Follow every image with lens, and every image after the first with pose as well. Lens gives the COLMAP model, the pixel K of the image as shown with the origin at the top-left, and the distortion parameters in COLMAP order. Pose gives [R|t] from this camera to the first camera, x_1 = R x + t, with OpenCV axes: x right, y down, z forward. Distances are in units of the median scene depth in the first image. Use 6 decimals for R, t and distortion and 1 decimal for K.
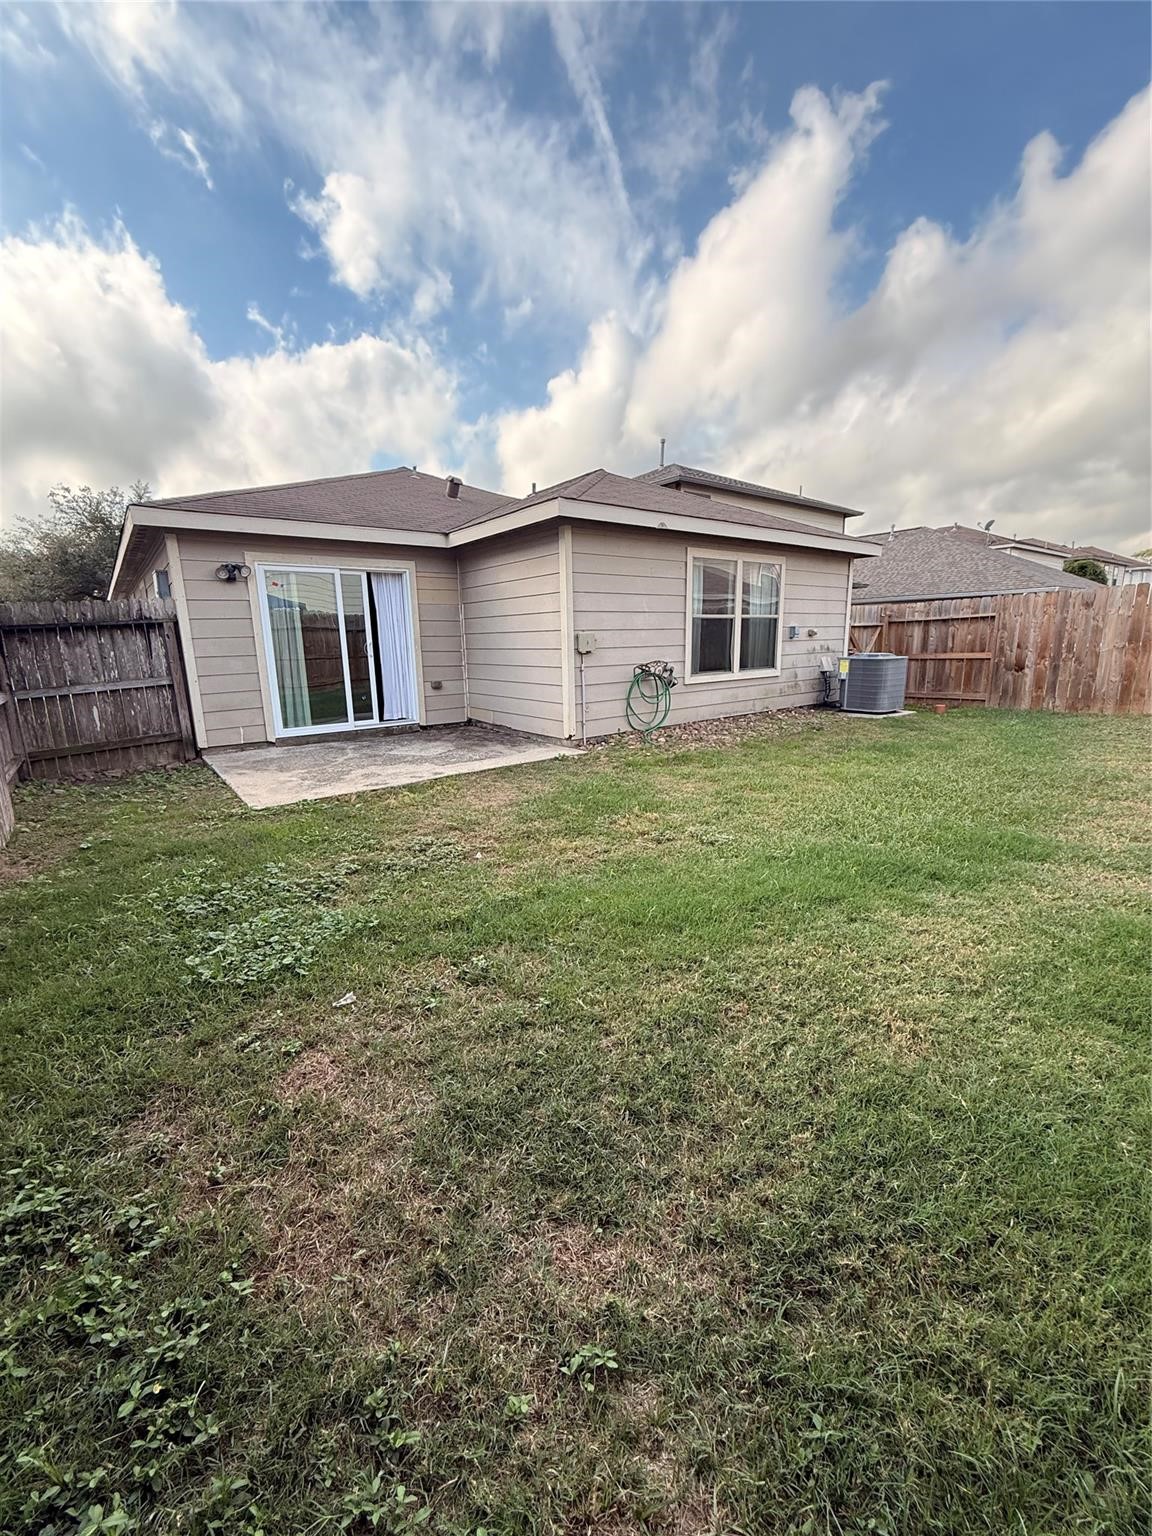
lens RADIAL K [[615.2, 0, 576.5], [0, 615.2, 771.1], [0, 0, 1]] dist [-0.000244, 0.000133]
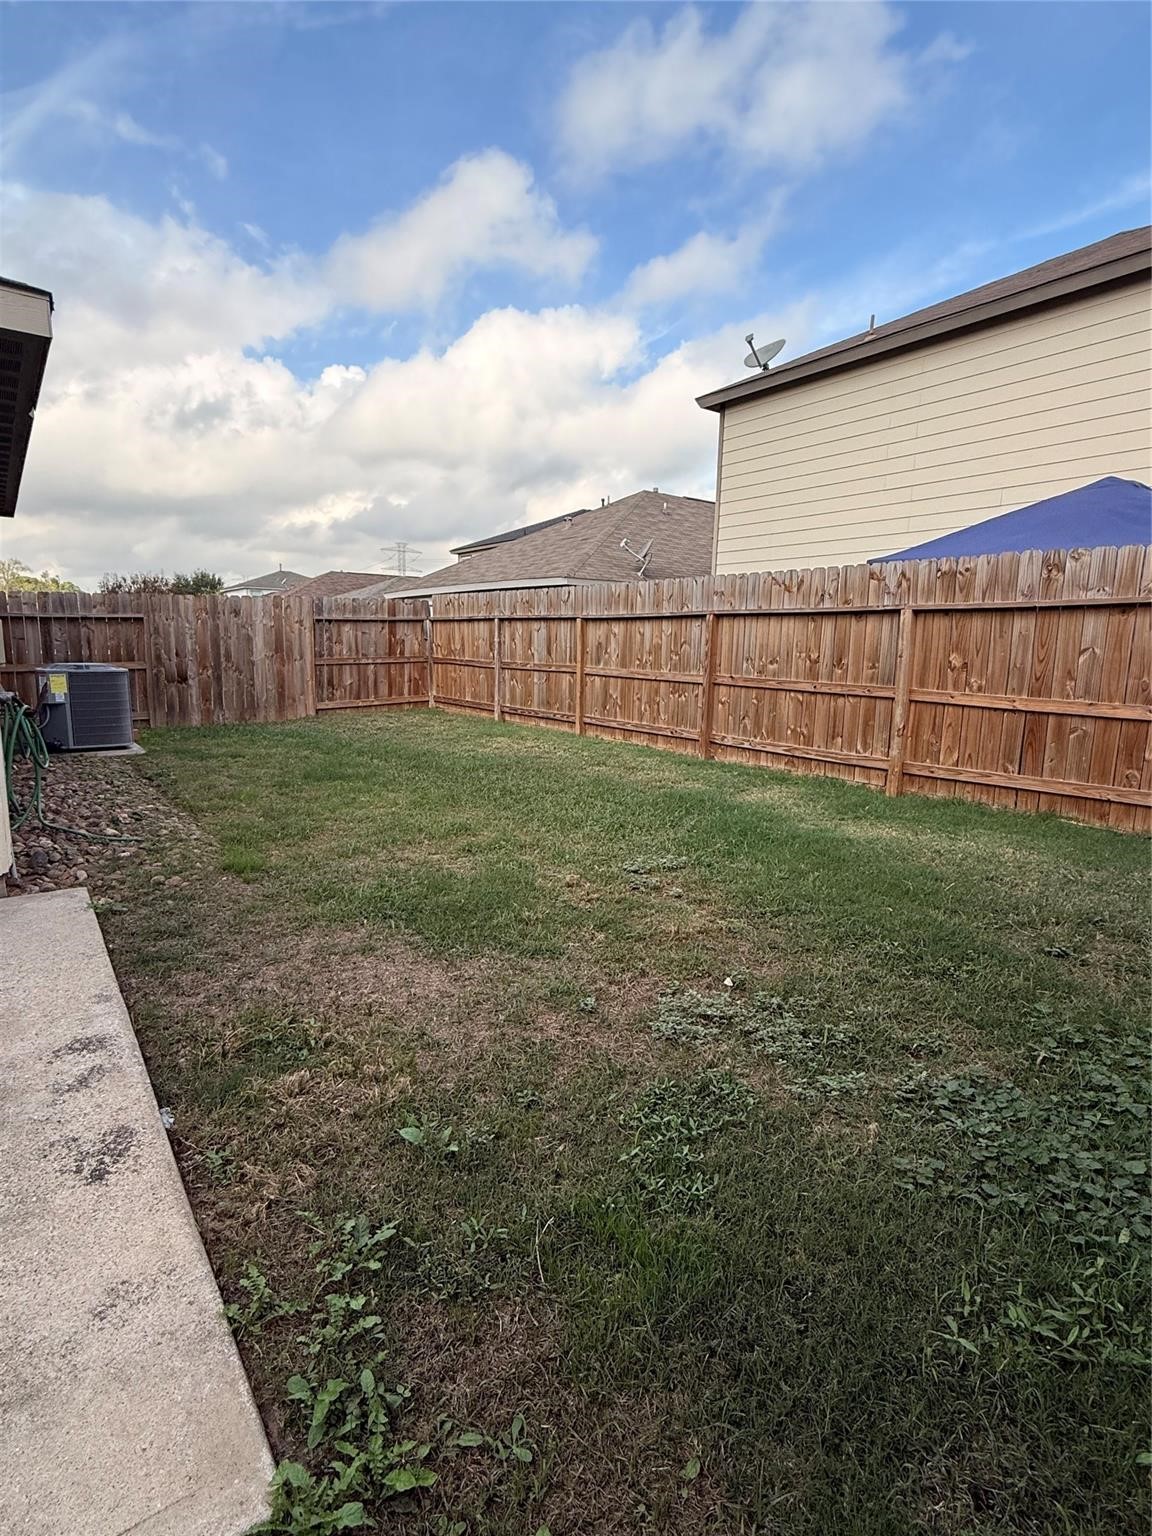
lens RADIAL K [[768.4, 0, 576.2], [0, 768.4, 769.0], [0, 0, 1]] dist [0.002002, 0.000281]
pose [[0.017345, -0.143645, 0.989477, -0.369307], [0.189290, 0.972201, 0.137819, -0.089460], [-0.981768, 0.184908, 0.044053, 0.433451]]
